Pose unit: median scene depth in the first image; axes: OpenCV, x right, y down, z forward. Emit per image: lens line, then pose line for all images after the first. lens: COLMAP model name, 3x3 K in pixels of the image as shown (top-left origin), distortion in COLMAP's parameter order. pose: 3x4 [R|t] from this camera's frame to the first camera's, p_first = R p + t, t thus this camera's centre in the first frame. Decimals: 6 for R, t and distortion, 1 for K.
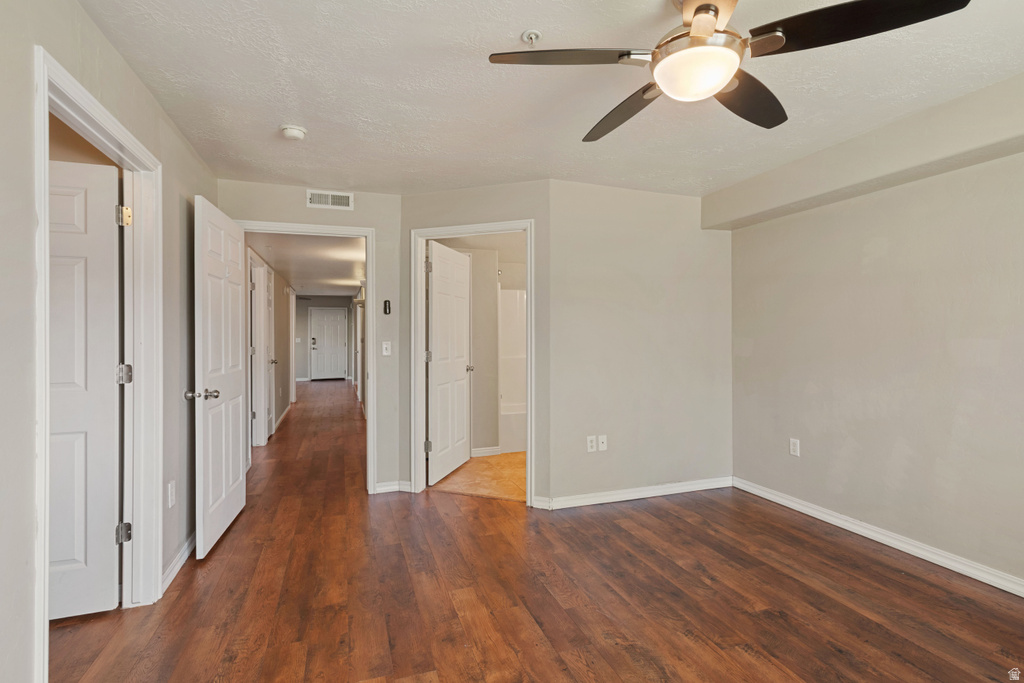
lens RADIAL K [[484.9, 0, 511.1], [0, 484.9, 336.3], [0, 0, 1]] dist [0.005790, 0.003781]
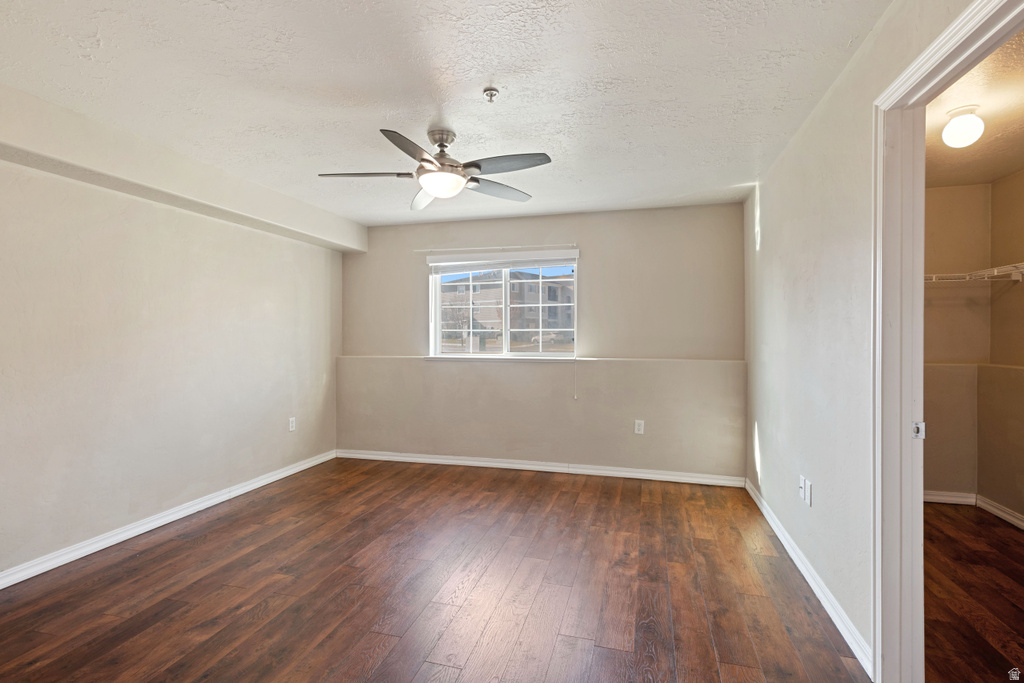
lens RADIAL K [[484.9, 0, 512.0], [0, 484.9, 339.7], [0, 0, 1]] dist [0.005790, 0.003781]
pose [[-0.823081, -0.000260, 0.567924, -0.515242], [0.004914, 0.999959, 0.007578, 0.000139], [-0.567902, 0.009028, -0.823046, 1.454707]]
